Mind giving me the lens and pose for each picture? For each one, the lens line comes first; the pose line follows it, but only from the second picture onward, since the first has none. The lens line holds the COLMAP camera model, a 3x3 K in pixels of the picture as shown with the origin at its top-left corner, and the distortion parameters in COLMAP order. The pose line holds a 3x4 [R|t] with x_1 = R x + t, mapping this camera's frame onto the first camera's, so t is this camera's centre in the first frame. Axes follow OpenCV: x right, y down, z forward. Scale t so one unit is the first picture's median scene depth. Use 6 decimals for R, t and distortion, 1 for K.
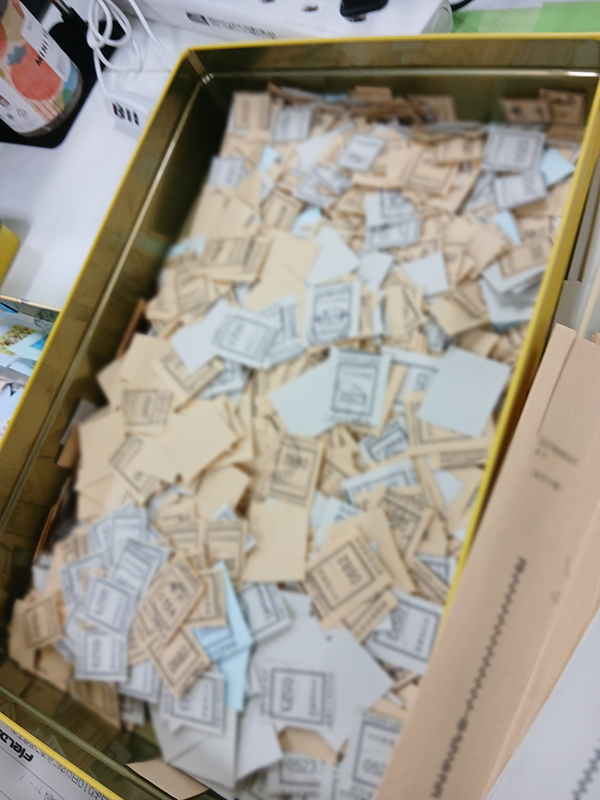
lens RADIAL K [[597.6, 0, 300.0], [0, 597.6, 400.0], [0, 0, 1]] dist [0.002293, -0.071285]
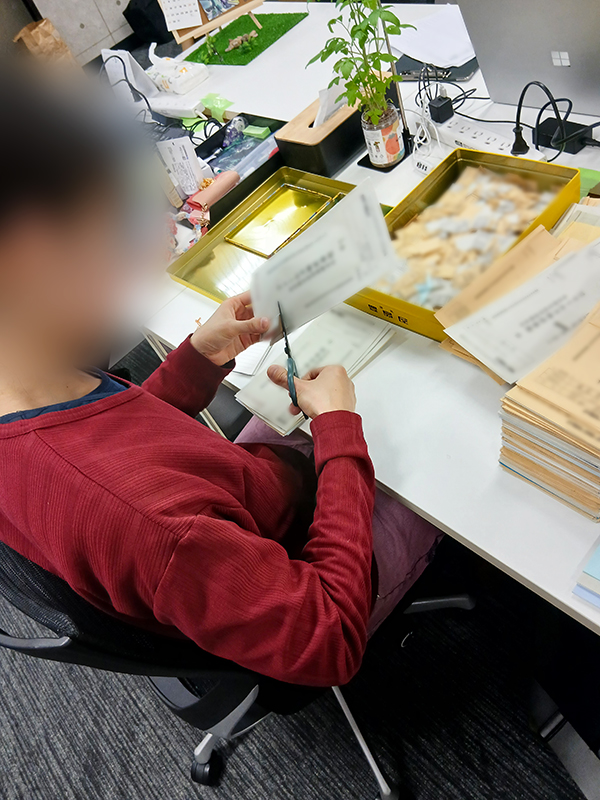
lens RADIAL K [[597.6, 0, 300.0], [0, 597.6, 400.0], [0, 0, 1]] dist [0.002293, -0.071285]
pose [[0.924573, 0.338852, -0.174193, 0.029471], [-0.369781, 0.908212, -0.195991, 1.462879], [0.091792, 0.245621, 0.965010, -1.685682]]
